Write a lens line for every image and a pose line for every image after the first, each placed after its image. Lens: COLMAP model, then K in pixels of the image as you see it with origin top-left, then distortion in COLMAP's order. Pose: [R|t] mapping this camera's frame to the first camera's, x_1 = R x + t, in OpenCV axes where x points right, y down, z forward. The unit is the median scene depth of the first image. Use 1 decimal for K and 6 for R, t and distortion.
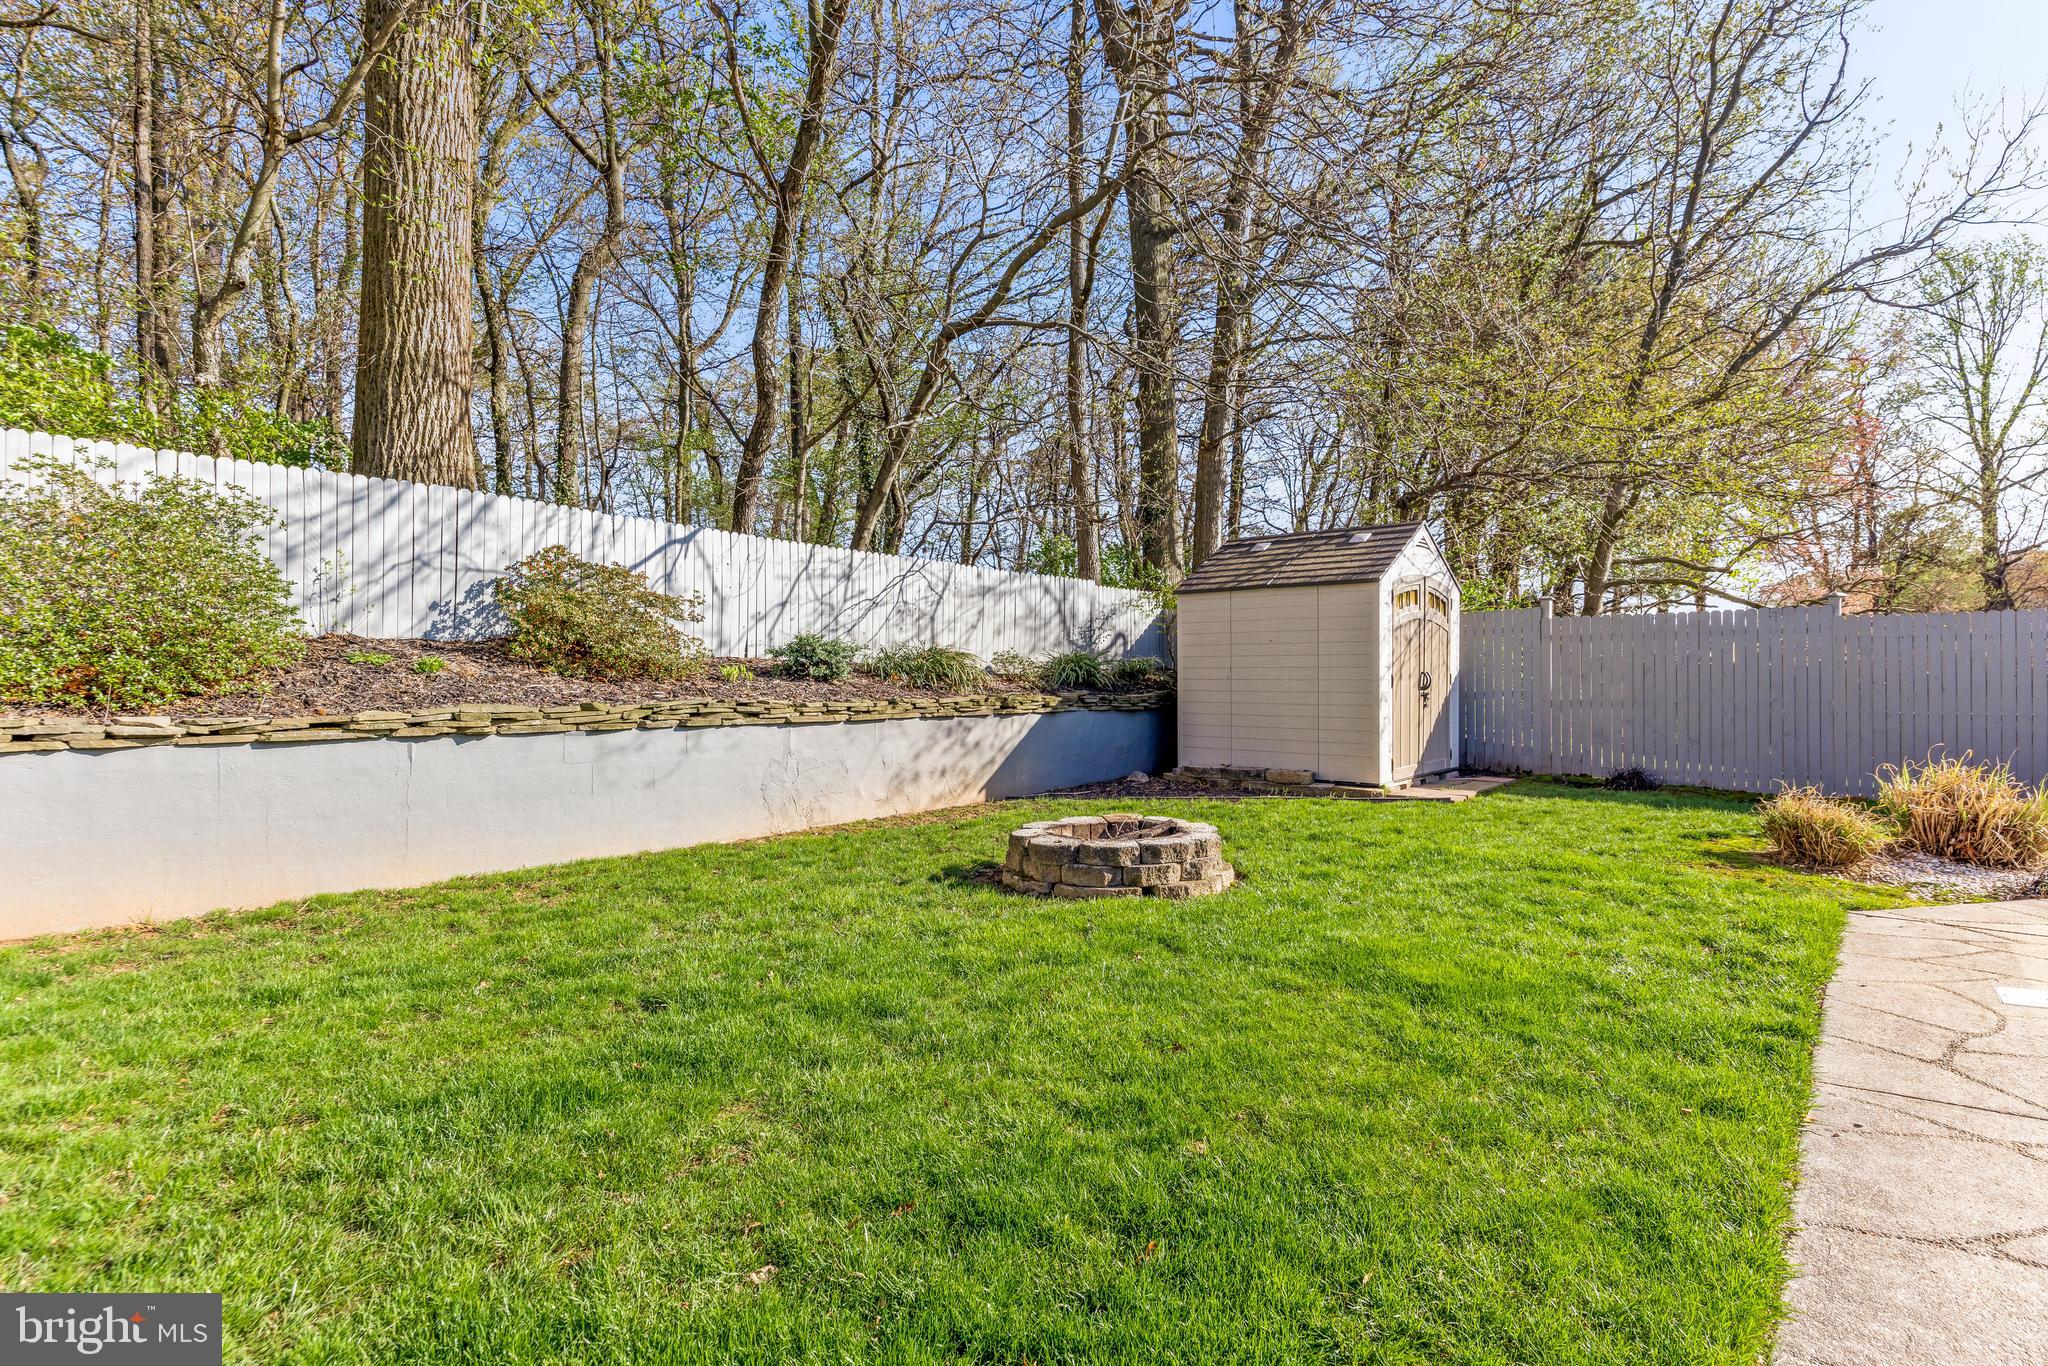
lens RADIAL K [[1005.5, 0, 1016.8], [0, 1005.5, 675.8], [0, 0, 1]] dist [-0.003002, 0.000346]
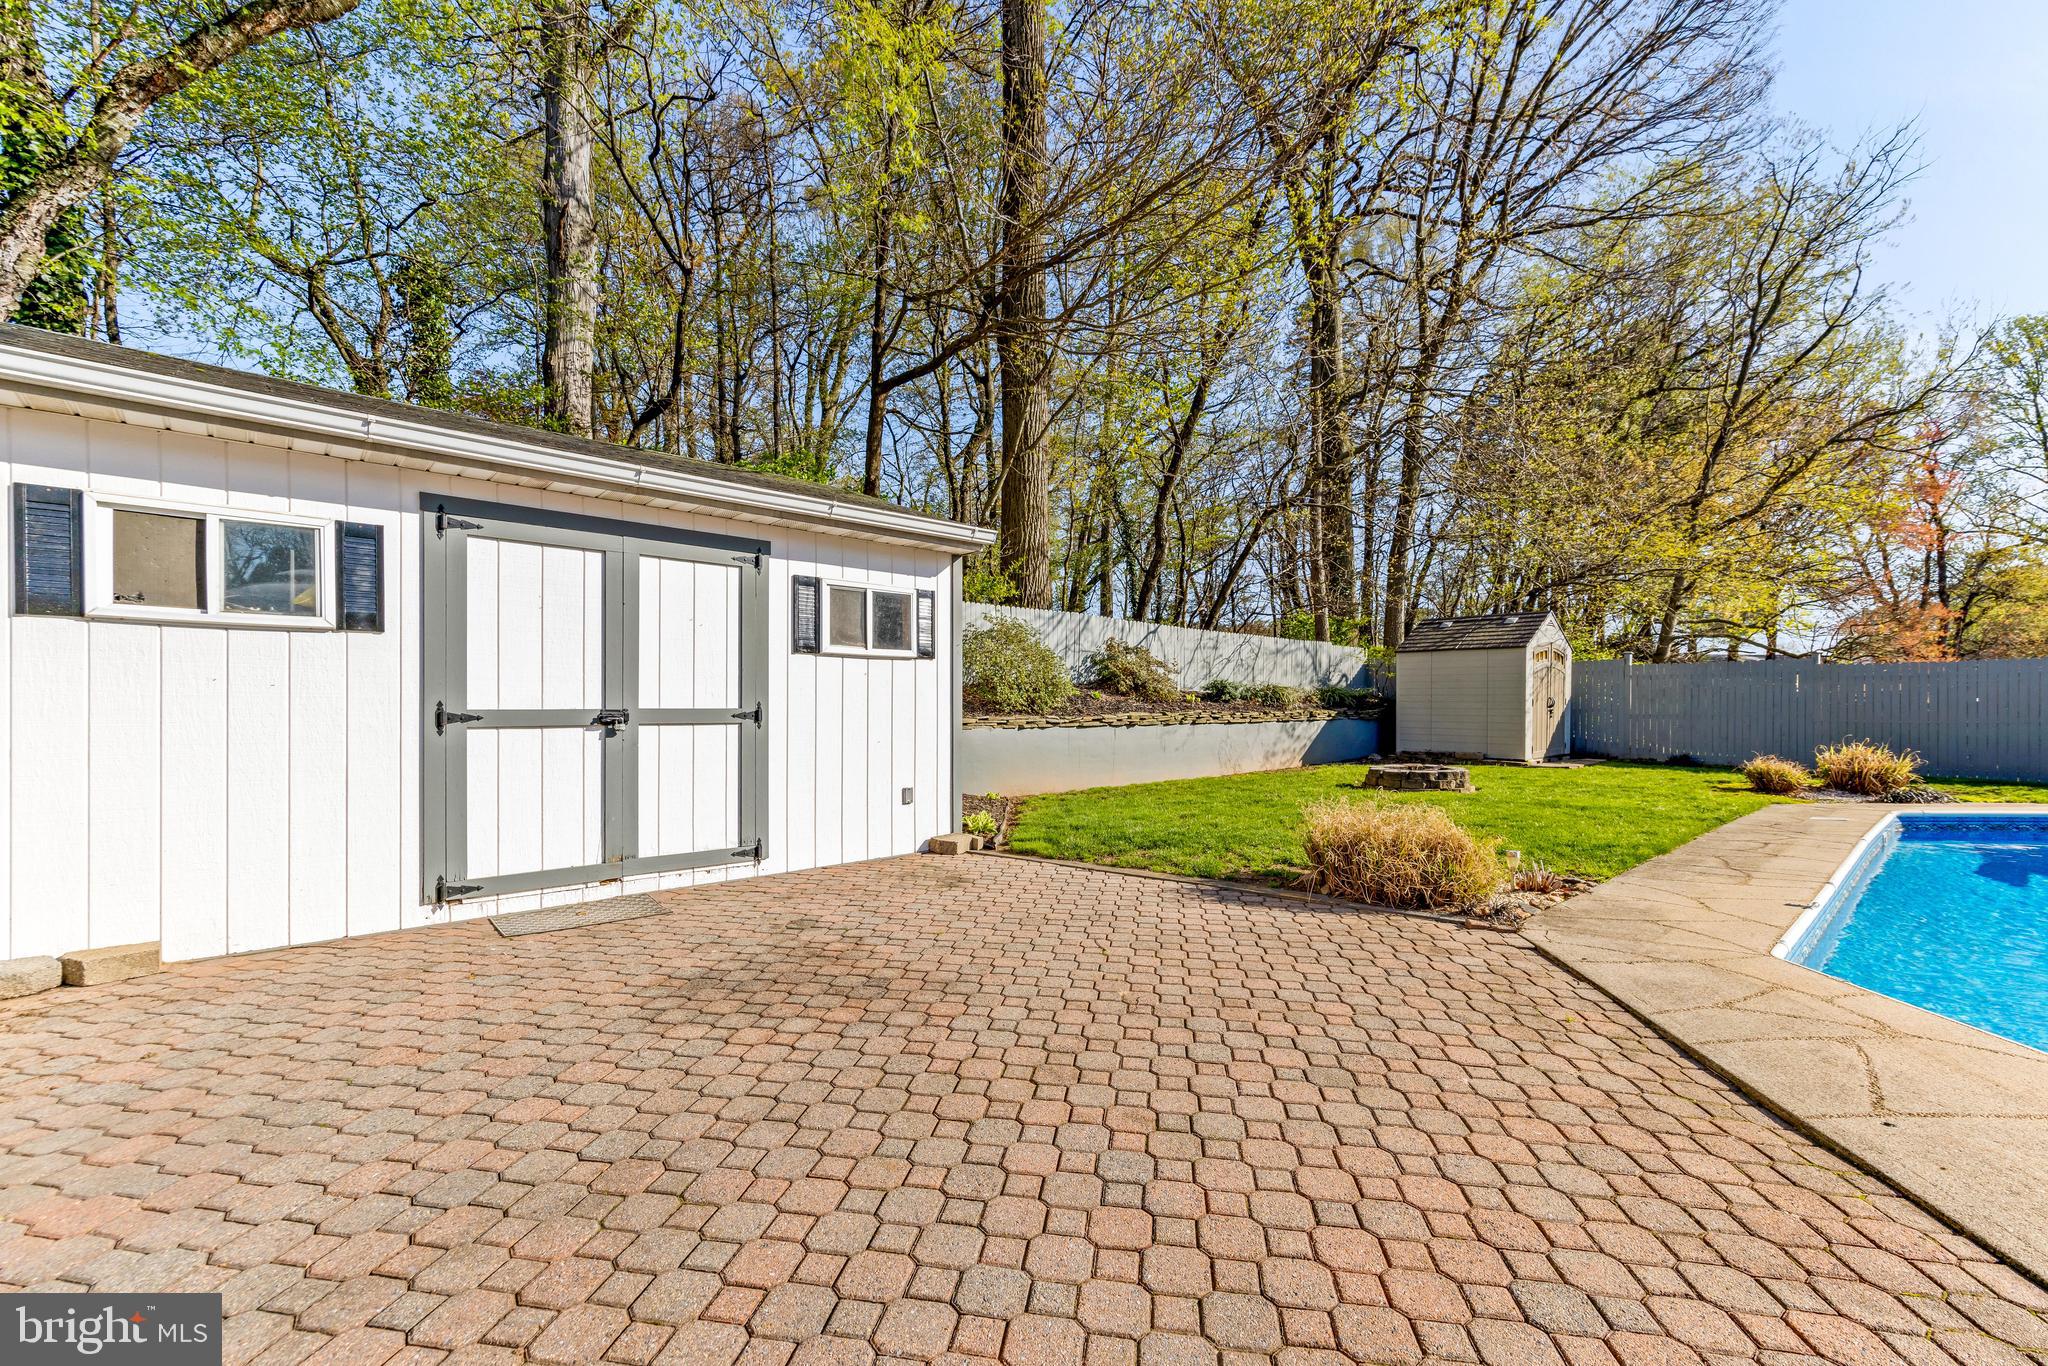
lens RADIAL K [[843.8, 0, 1028.2], [0, 843.8, 714.5], [0, 0, 1]] dist [0.021111, -0.007388]
pose [[0.991687, 0.001909, -0.128659, -0.314067], [0.000376, 0.999843, 0.017735, -0.000552], [0.128673, -0.017636, 0.991530, -0.597434]]
